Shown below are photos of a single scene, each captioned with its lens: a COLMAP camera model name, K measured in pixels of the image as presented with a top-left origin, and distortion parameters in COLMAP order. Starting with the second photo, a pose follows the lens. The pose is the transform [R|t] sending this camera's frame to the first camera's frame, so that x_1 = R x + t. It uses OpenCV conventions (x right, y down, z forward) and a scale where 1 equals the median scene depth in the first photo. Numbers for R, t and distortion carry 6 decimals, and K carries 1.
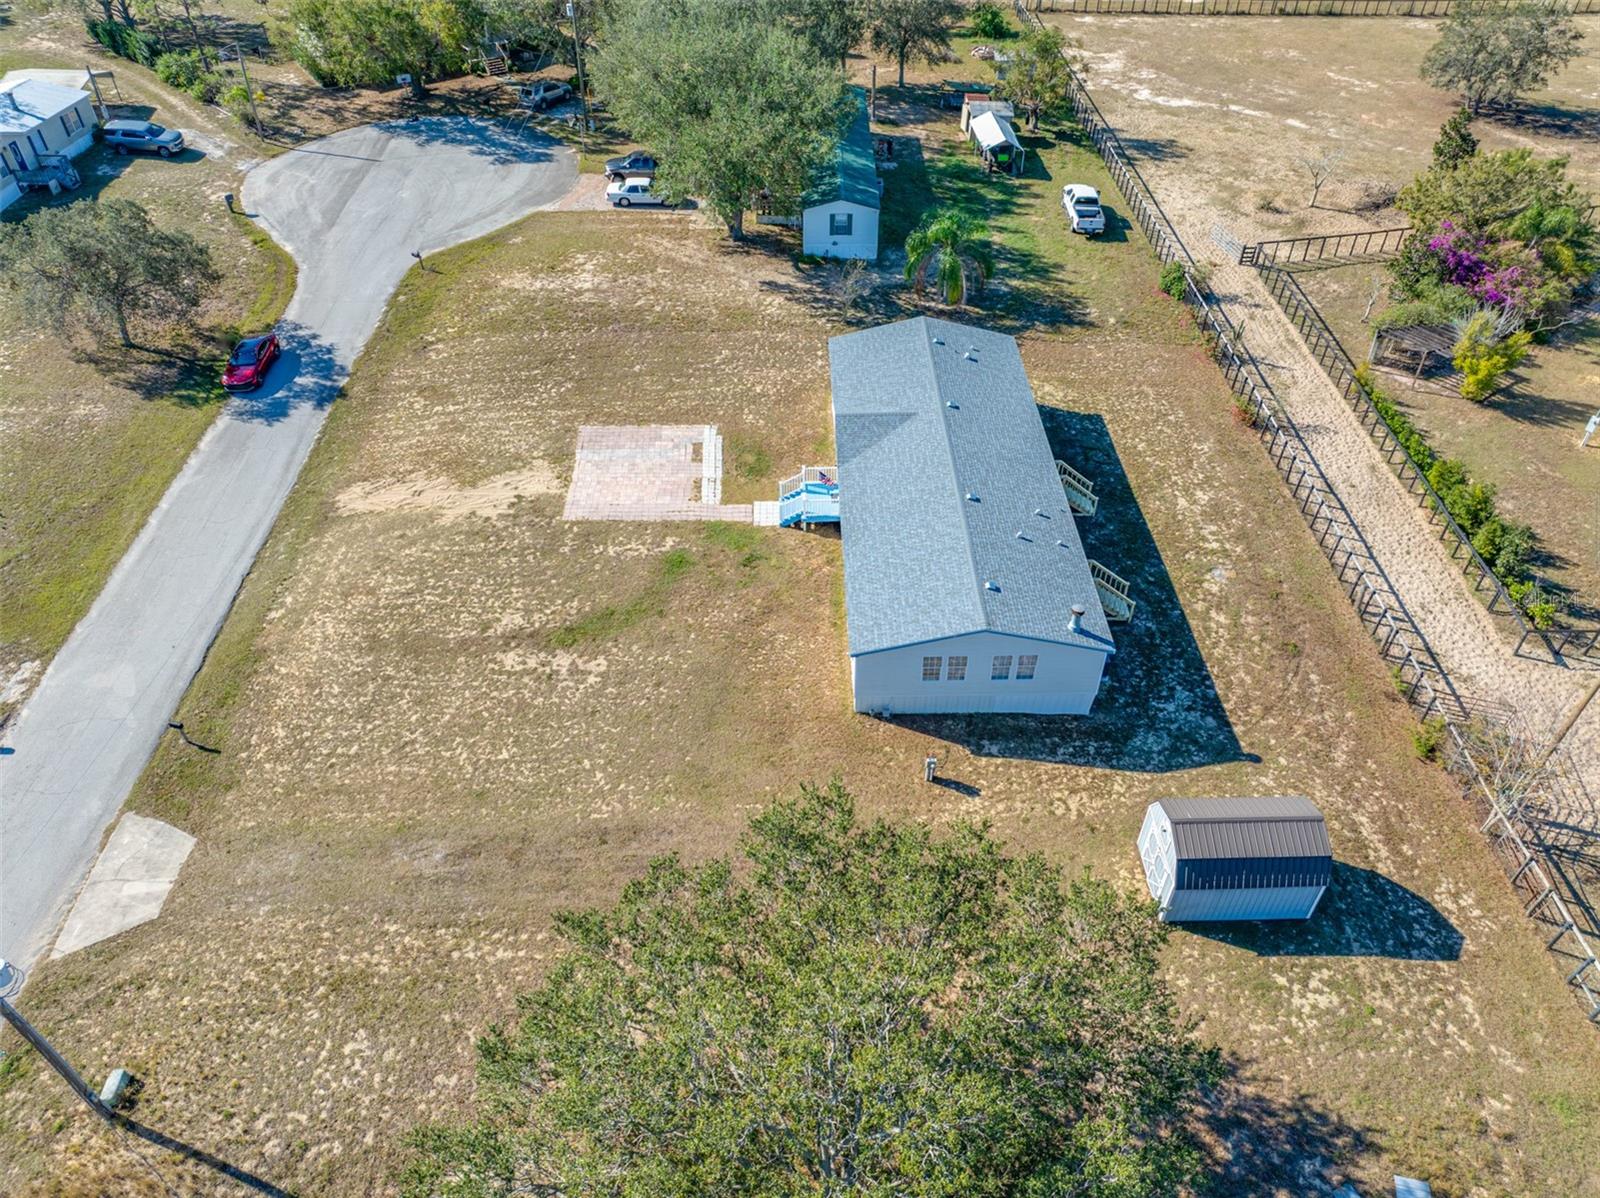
lens RADIAL K [[1130.1, 0, 803.8], [0, 1130.1, 597.8], [0, 0, 1]] dist [-0.009122, -0.000639]
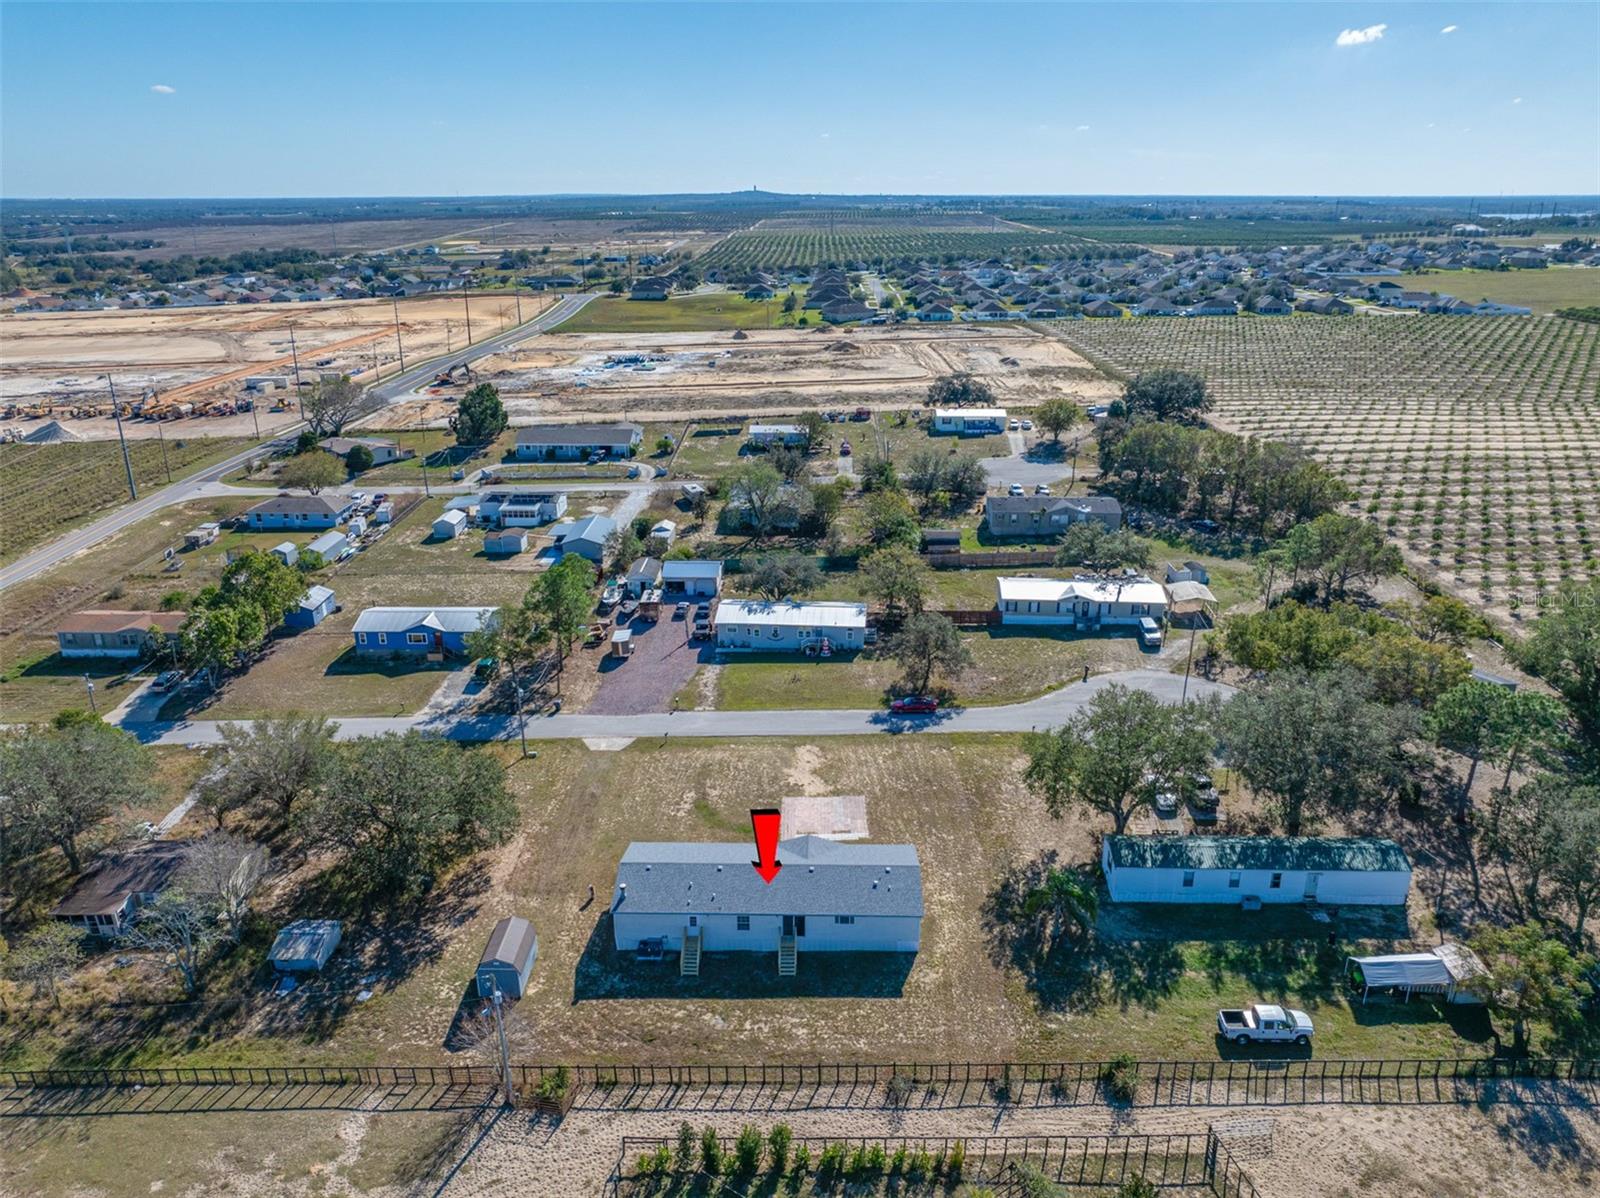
lens RADIAL K [[1130.1, 0, 804.3], [0, 1130.1, 601.0], [0, 0, 1]] dist [-0.009122, -0.000639]
pose [[-0.039461, 0.346325, -0.937284, 1.487421], [-0.654416, 0.699894, 0.286162, -0.874102], [0.755104, 0.624666, 0.199022, 0.369575]]
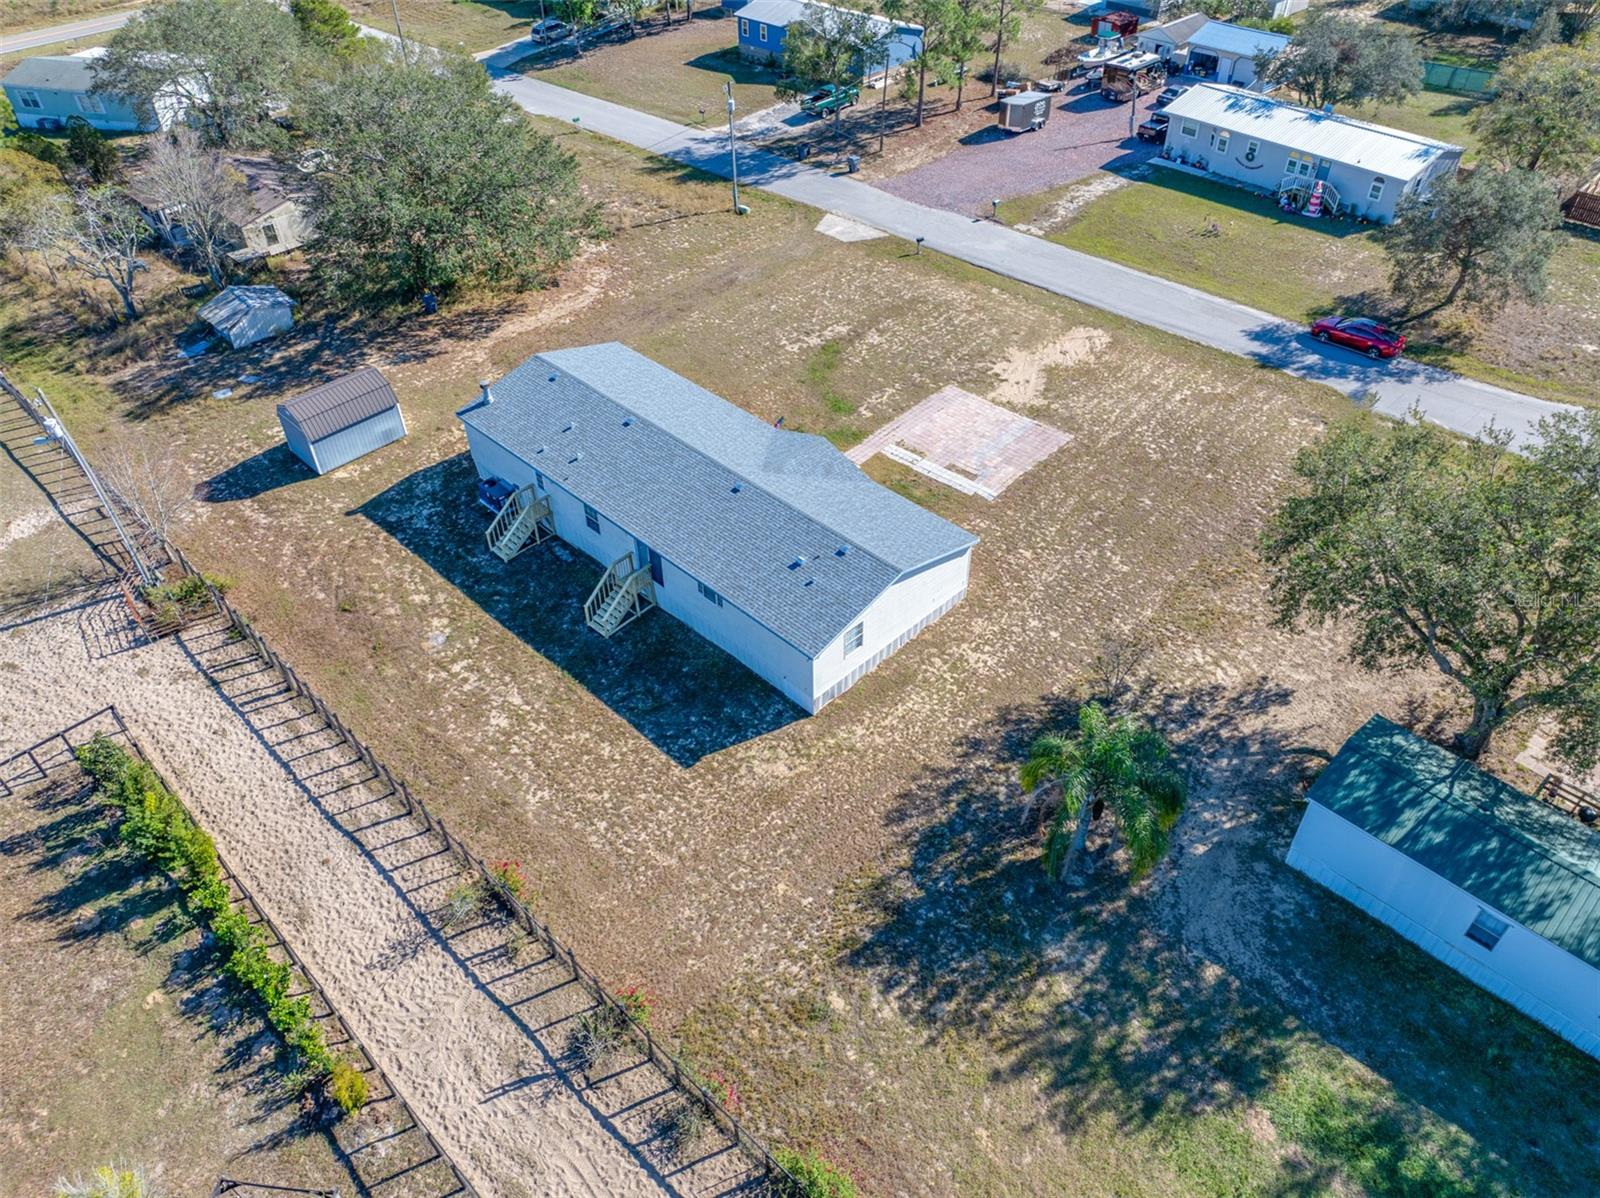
lens RADIAL K [[1167.0, 0, 803.3], [0, 1167.0, 560.8], [0, 0, 1]] dist [-0.011649, 0.001626]
pose [[-0.716312, 0.447838, -0.535106, 0.580302], [-0.451247, 0.287629, 0.844776, -0.902316], [0.532235, 0.846588, -0.003947, 1.007437]]
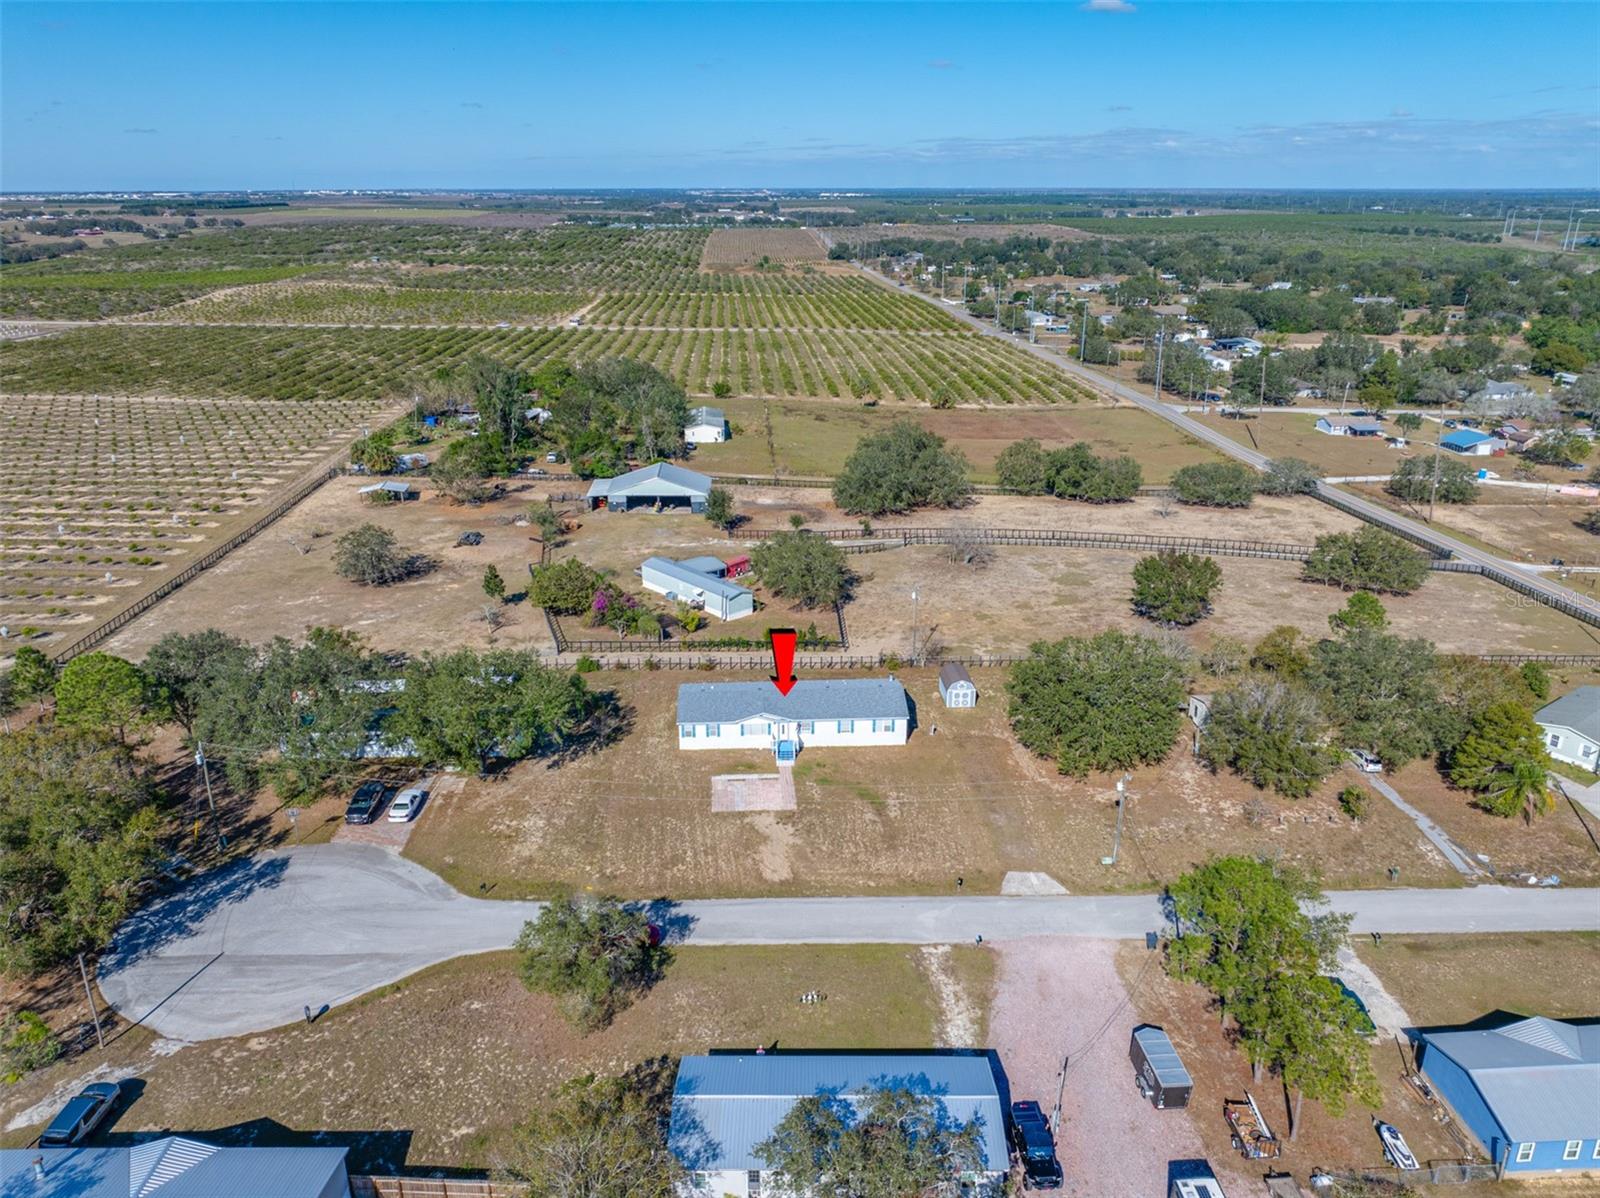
lens RADIAL K [[1130.1, 0, 804.0], [0, 1130.1, 584.3], [0, 0, 1]] dist [-0.009122, -0.000639]
pose [[-0.037756, -0.326553, 0.944424, -1.844579], [0.658587, 0.702670, 0.269291, -0.821748], [-0.751556, 0.632153, 0.188534, 0.337187]]
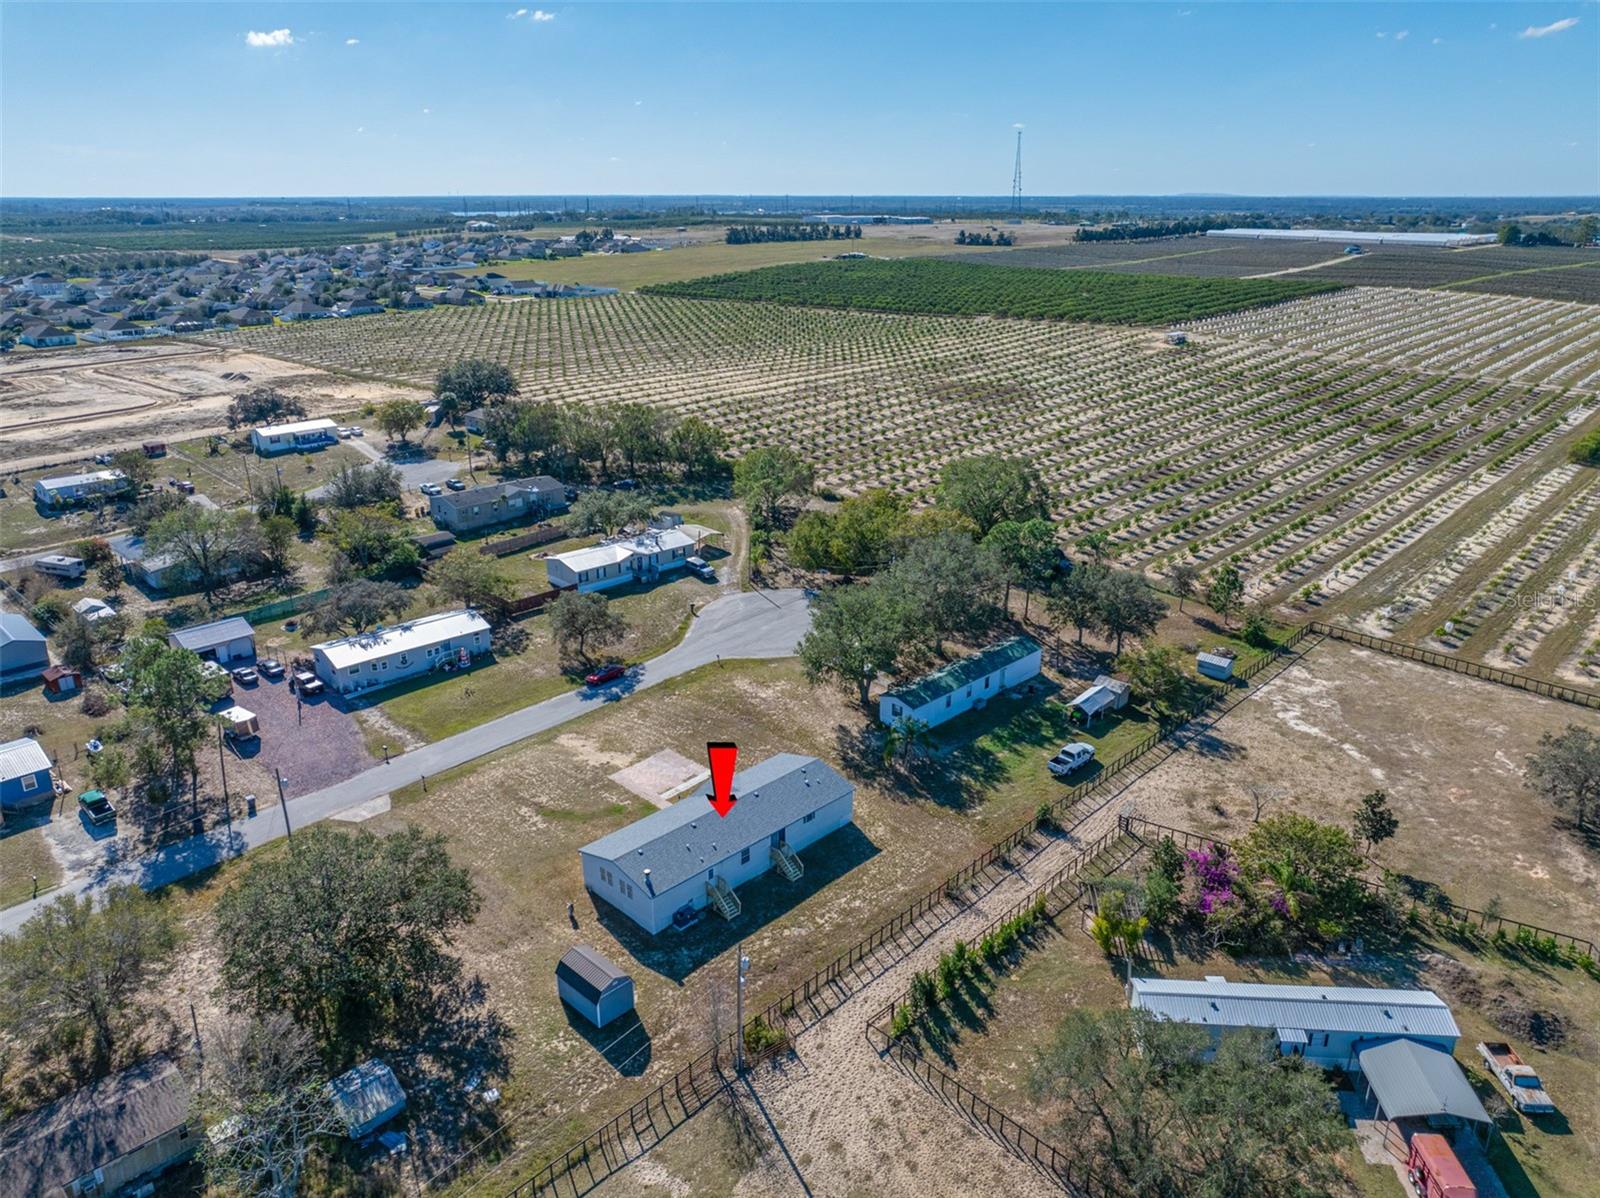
lens RADIAL K [[1130.1, 0, 805.4], [0, 1130.1, 596.3], [0, 0, 1]] dist [-0.009122, -0.000639]
pose [[0.706505, 0.244215, -0.664236, 1.290124], [-0.467769, 0.865465, -0.179337, -0.146286], [0.531076, 0.437412, 0.725692, -0.462545]]
